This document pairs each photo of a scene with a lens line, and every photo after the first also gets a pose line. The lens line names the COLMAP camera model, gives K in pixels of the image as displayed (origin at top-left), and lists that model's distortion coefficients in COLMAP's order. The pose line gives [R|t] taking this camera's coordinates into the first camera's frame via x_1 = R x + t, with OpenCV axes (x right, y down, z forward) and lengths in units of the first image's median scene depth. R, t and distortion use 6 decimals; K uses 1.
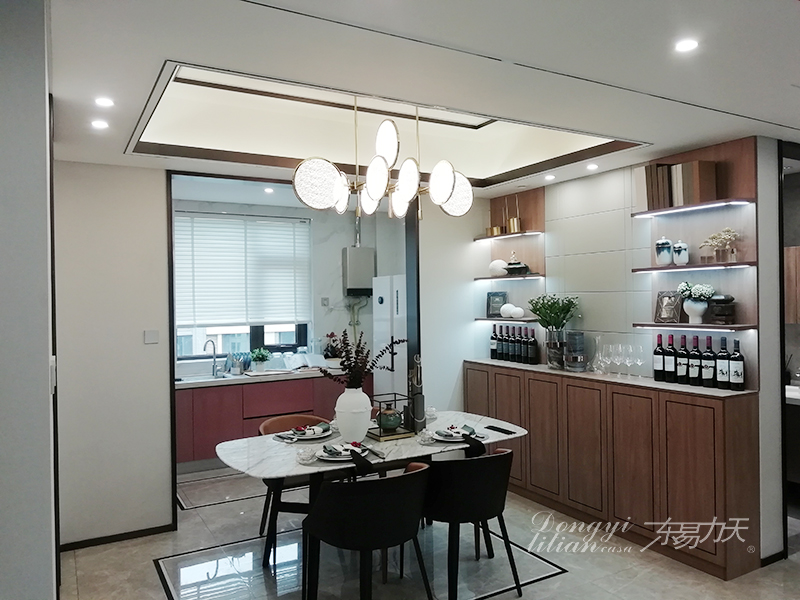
lens RADIAL K [[603.1, 0, 402.6], [0, 603.1, 301.0], [0, 0, 1]] dist [0.007963, -0.001774]
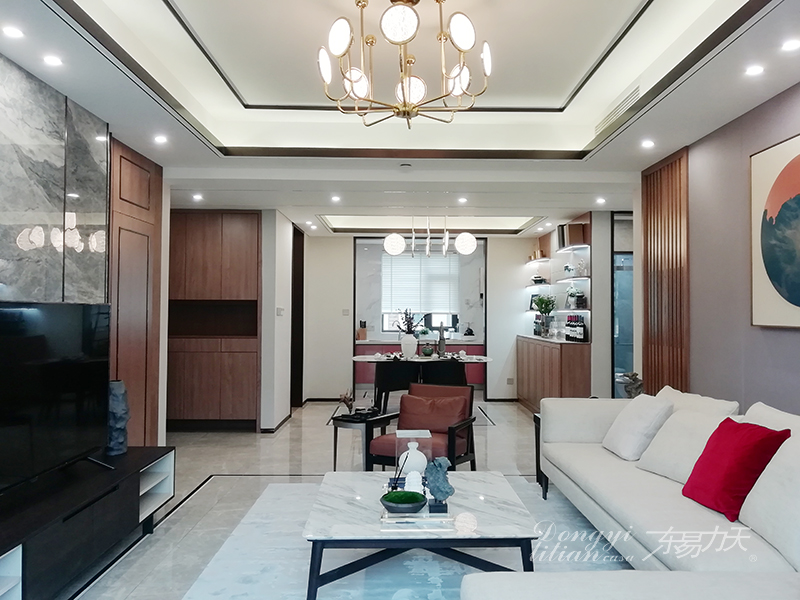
lens RADIAL K [[603.1, 0, 400.0], [0, 603.1, 299.7], [0, 0, 1]] dist [0.007963, -0.001774]
pose [[0.870661, 0.005541, -0.491853, 0.888941], [-0.016277, 0.999713, -0.017550, 0.048438], [0.491615, 0.023286, 0.870501, -0.871895]]
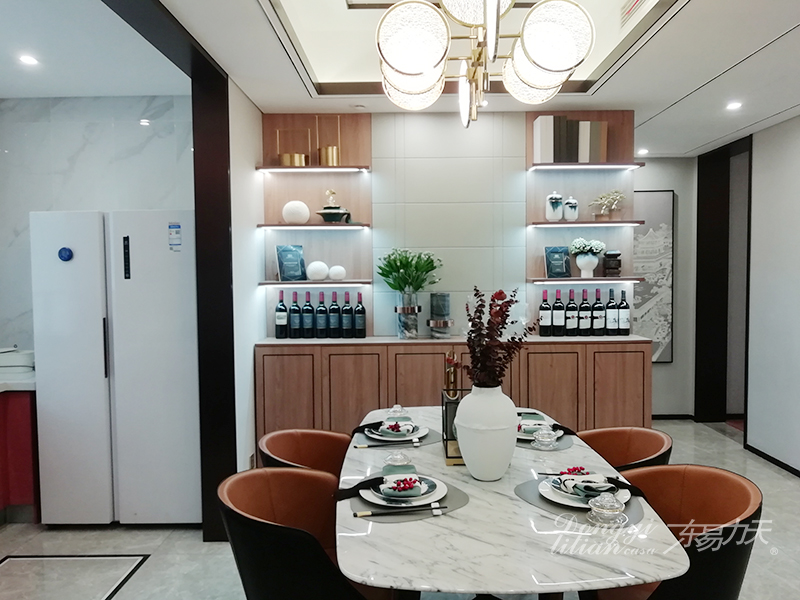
lens RADIAL K [[603.1, 0, 402.3], [0, 603.1, 298.3], [0, 0, 1]] dist [0.007963, -0.001774]
pose [[0.495439, -0.030824, 0.868096, -0.556582], [0.006376, 0.999472, 0.031850, 0.036253], [-0.868619, -0.010245, 0.495374, 0.714184]]
